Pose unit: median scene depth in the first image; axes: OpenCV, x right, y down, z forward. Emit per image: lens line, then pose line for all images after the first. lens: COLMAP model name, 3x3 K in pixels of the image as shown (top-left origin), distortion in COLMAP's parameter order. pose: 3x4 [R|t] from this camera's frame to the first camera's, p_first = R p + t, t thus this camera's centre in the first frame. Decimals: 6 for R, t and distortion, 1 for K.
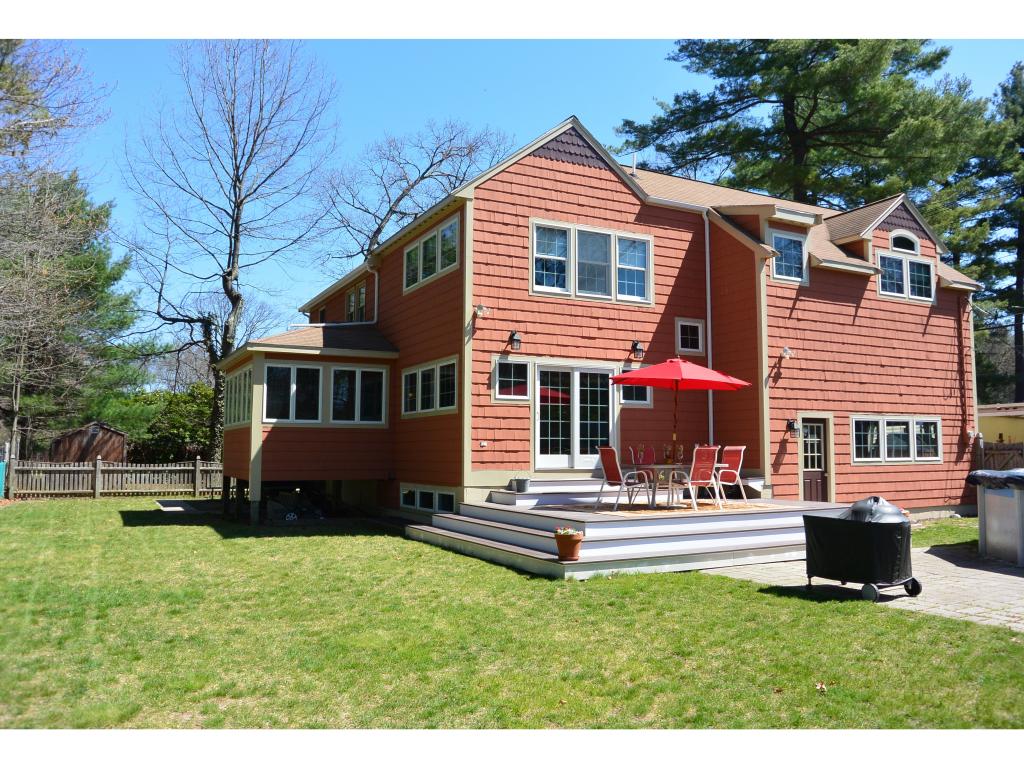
lens RADIAL K [[820.8, 0, 512.0], [0, 820.8, 384.0], [0, 0, 1]] dist [-0.085478, 0.001461]
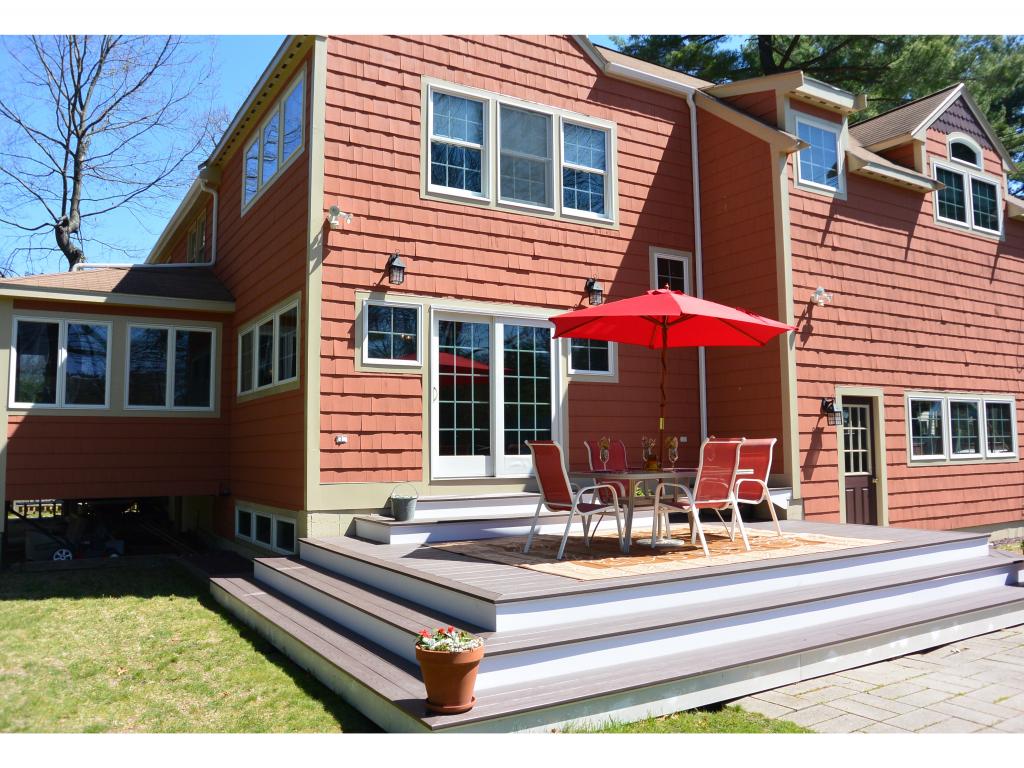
lens RADIAL K [[820.8, 0, 512.0], [0, 820.8, 384.0], [0, 0, 1]] dist [-0.085478, 0.001461]
pose [[0.997929, -0.005668, 0.064072, 0.046897], [0.005516, 0.999982, 0.002544, 0.029101], [-0.064085, -0.002185, 0.997942, 0.359976]]
